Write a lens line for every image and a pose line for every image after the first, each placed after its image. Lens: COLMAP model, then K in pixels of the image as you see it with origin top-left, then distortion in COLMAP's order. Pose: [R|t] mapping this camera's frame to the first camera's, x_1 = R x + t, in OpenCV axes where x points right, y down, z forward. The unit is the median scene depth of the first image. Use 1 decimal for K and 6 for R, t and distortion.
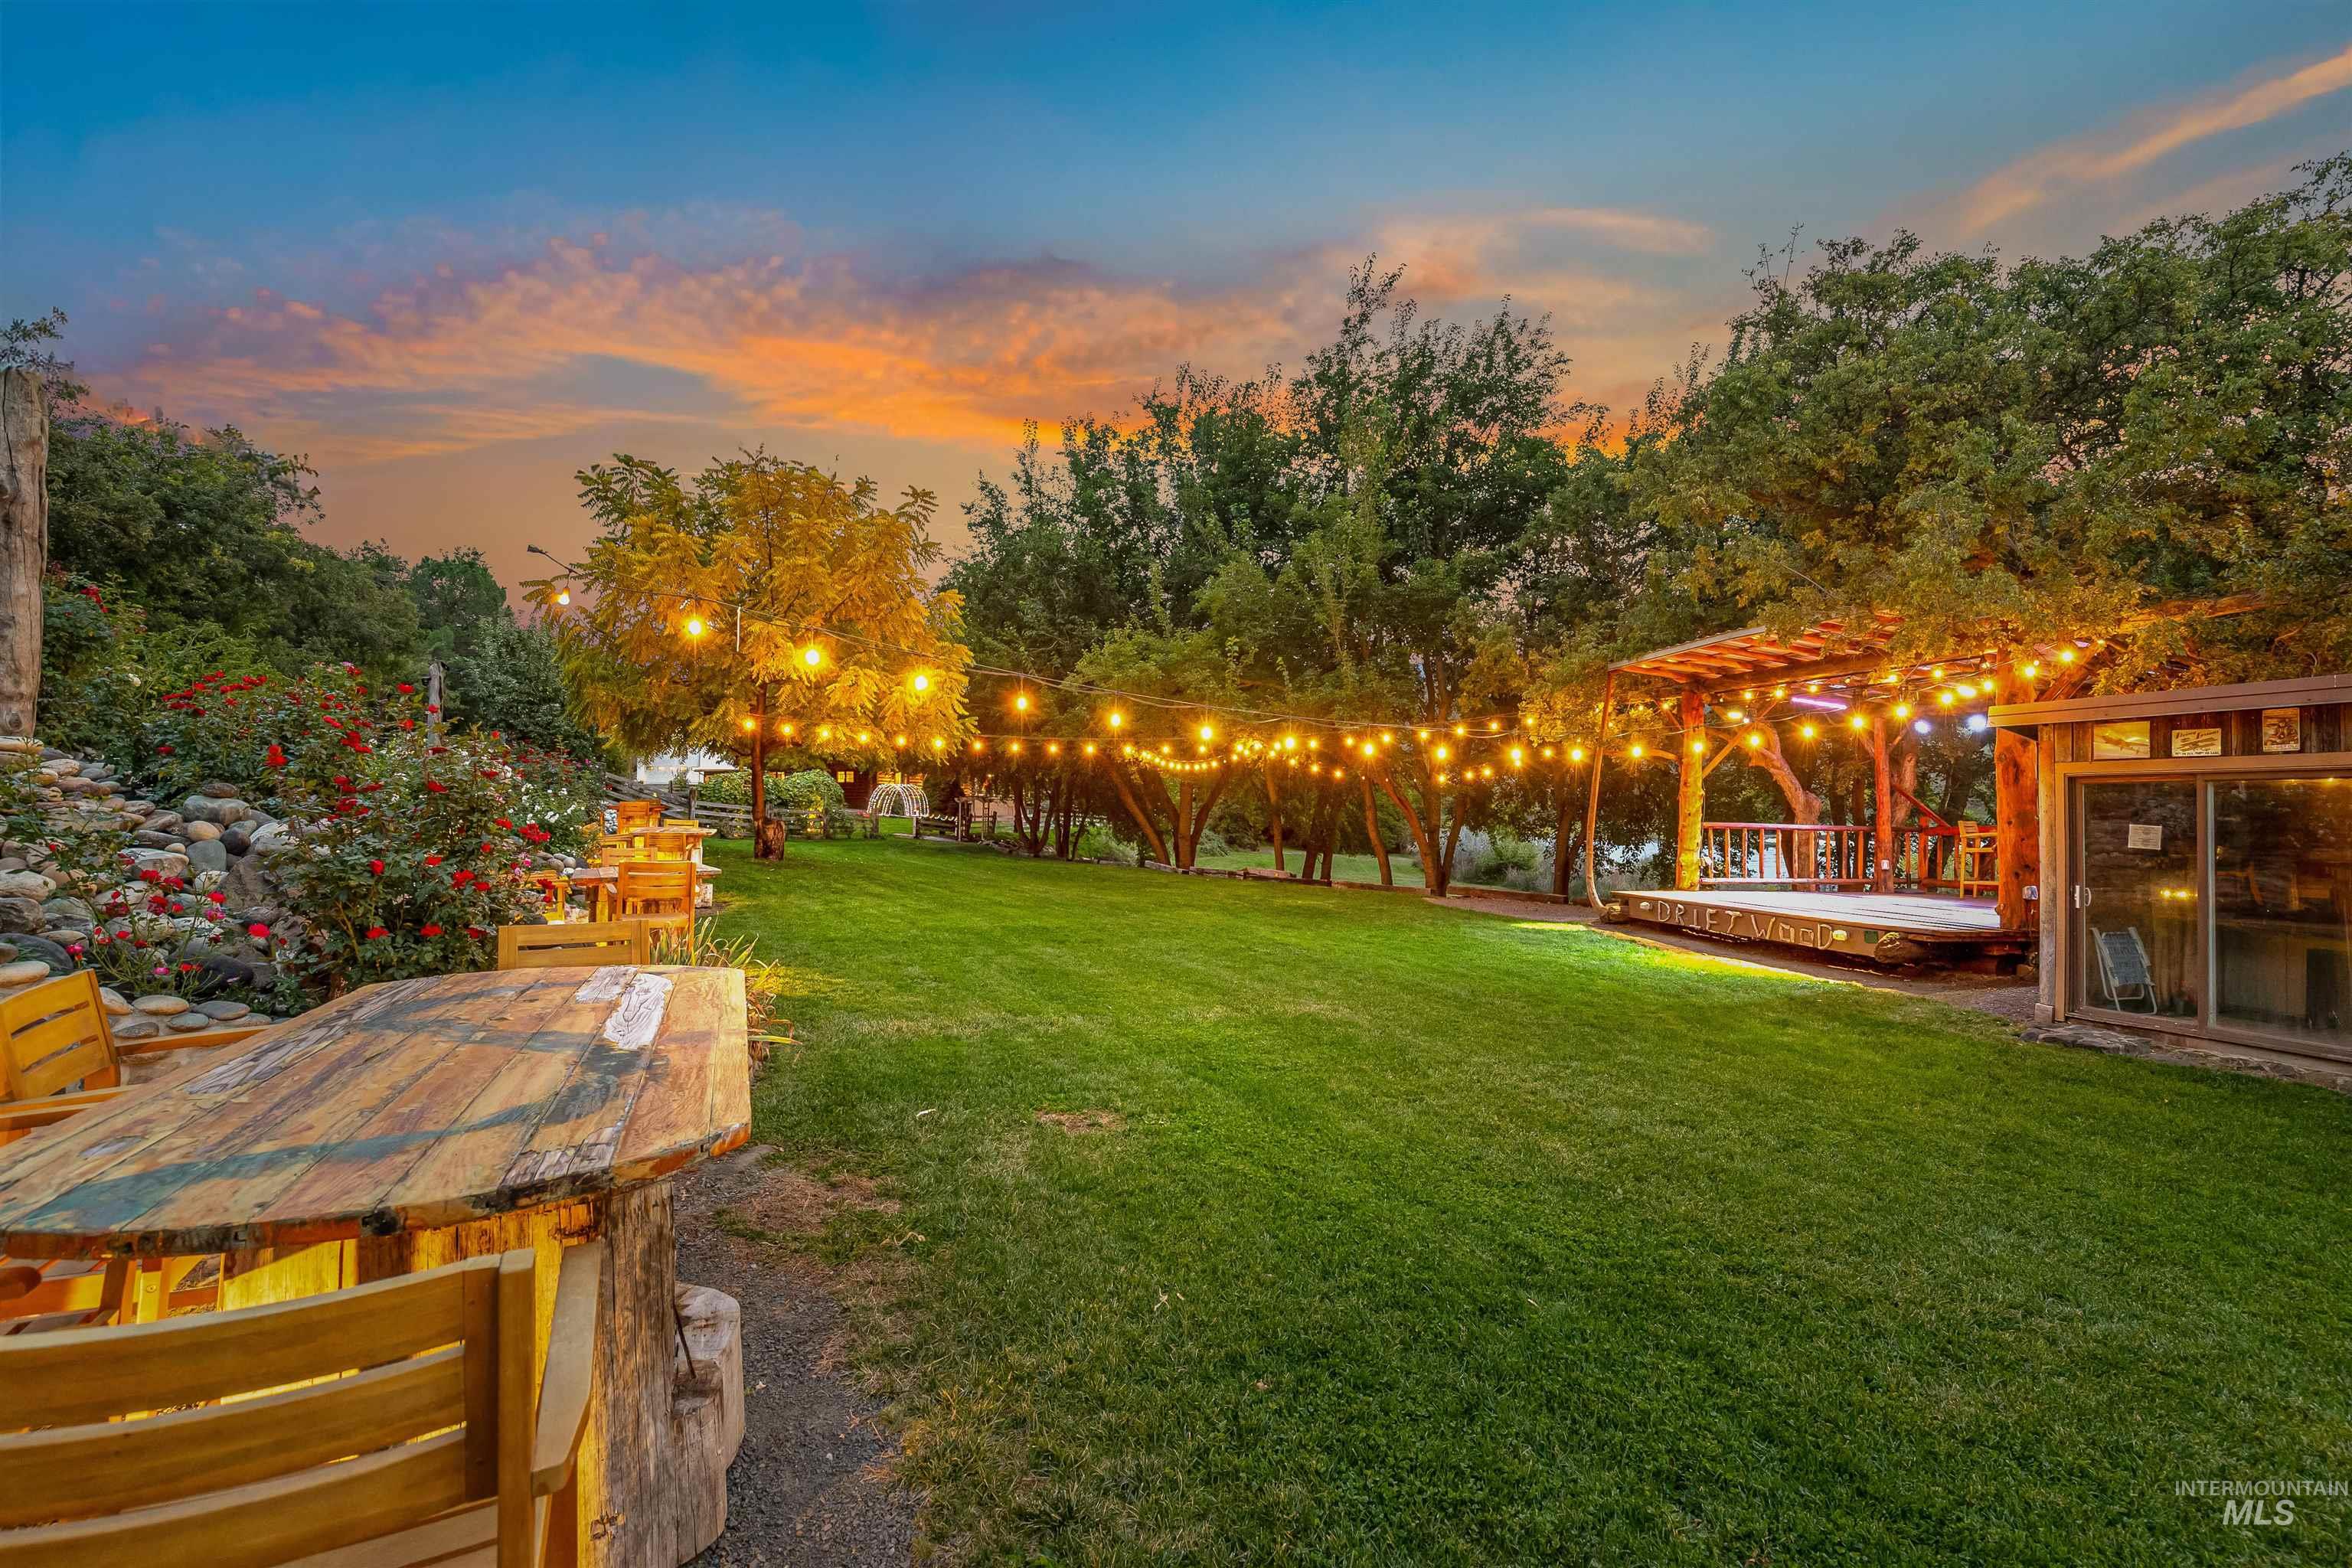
lens RADIAL K [[1058.9, 0, 1176.3], [0, 1058.9, 816.5], [0, 0, 1]] dist [-0.000459, 0.000277]
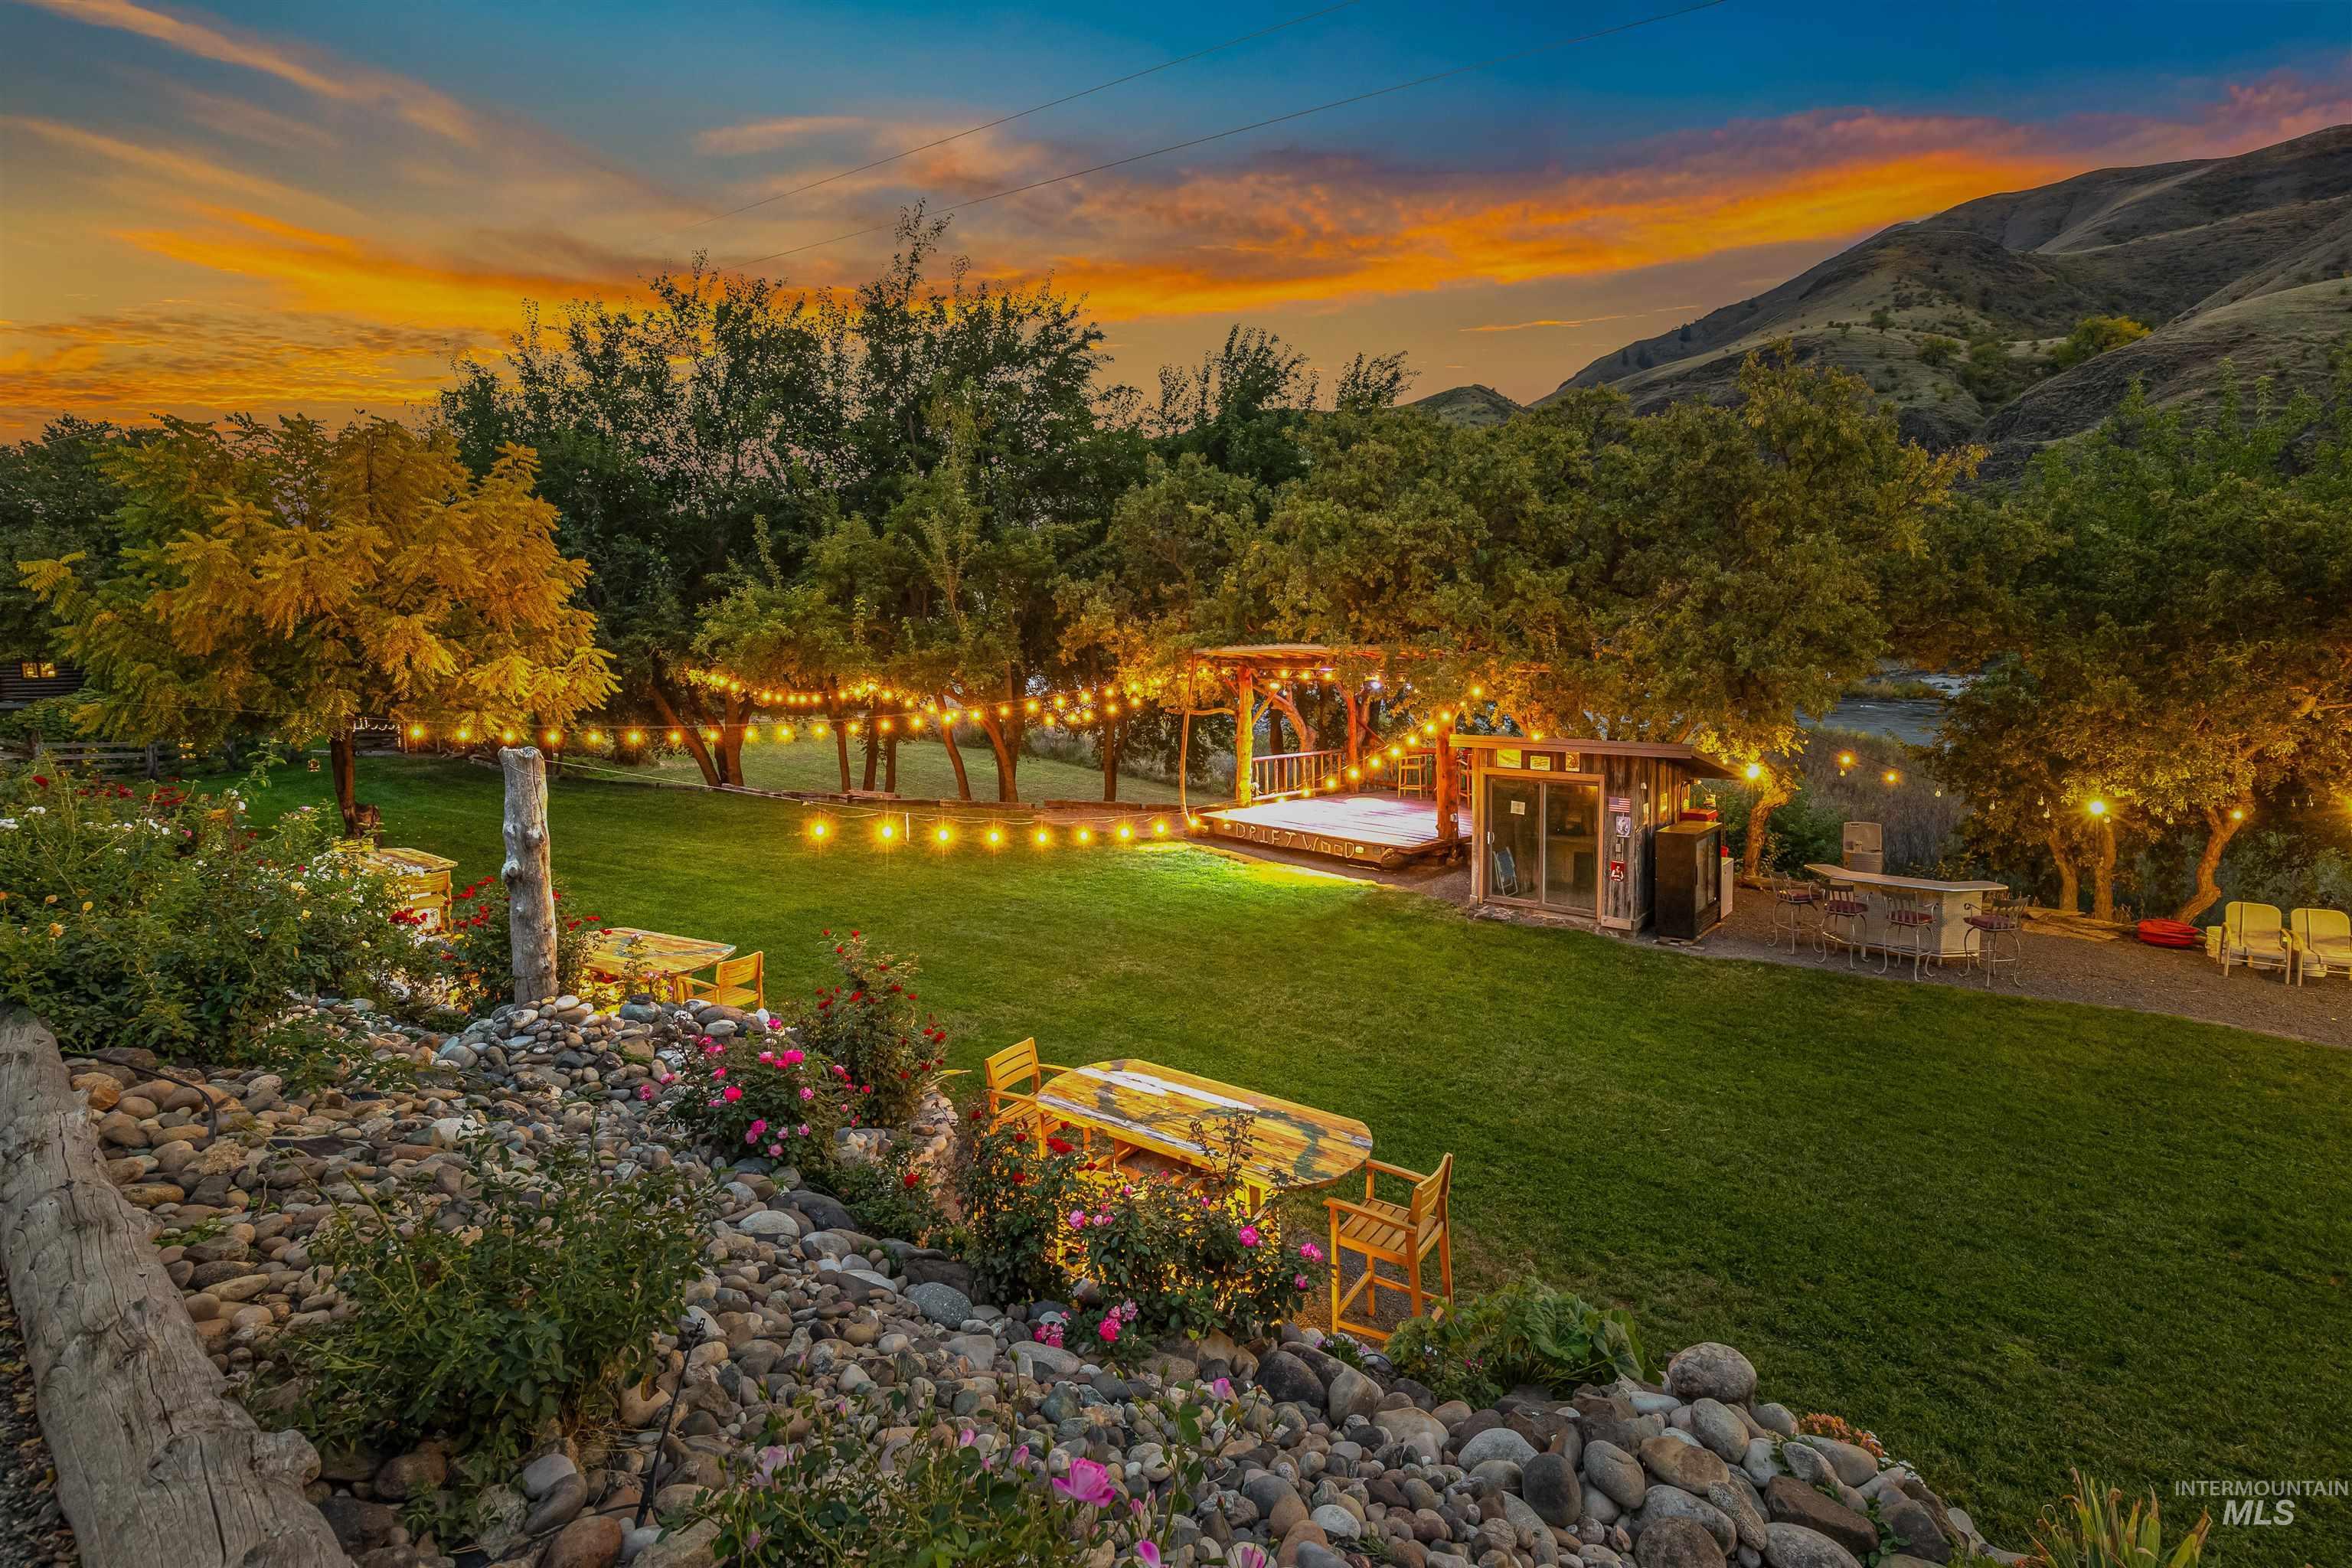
lens RADIAL K [[1087.2, 0, 1176.0], [0, 1087.2, 784.0], [0, 0, 1]] dist [0.004027, 0.000169]
pose [[0.871531, -0.088681, 0.482255, -0.305059], [0.029175, 0.991146, 0.129534, -0.158720], [-0.489472, -0.098823, 0.866401, -0.213442]]
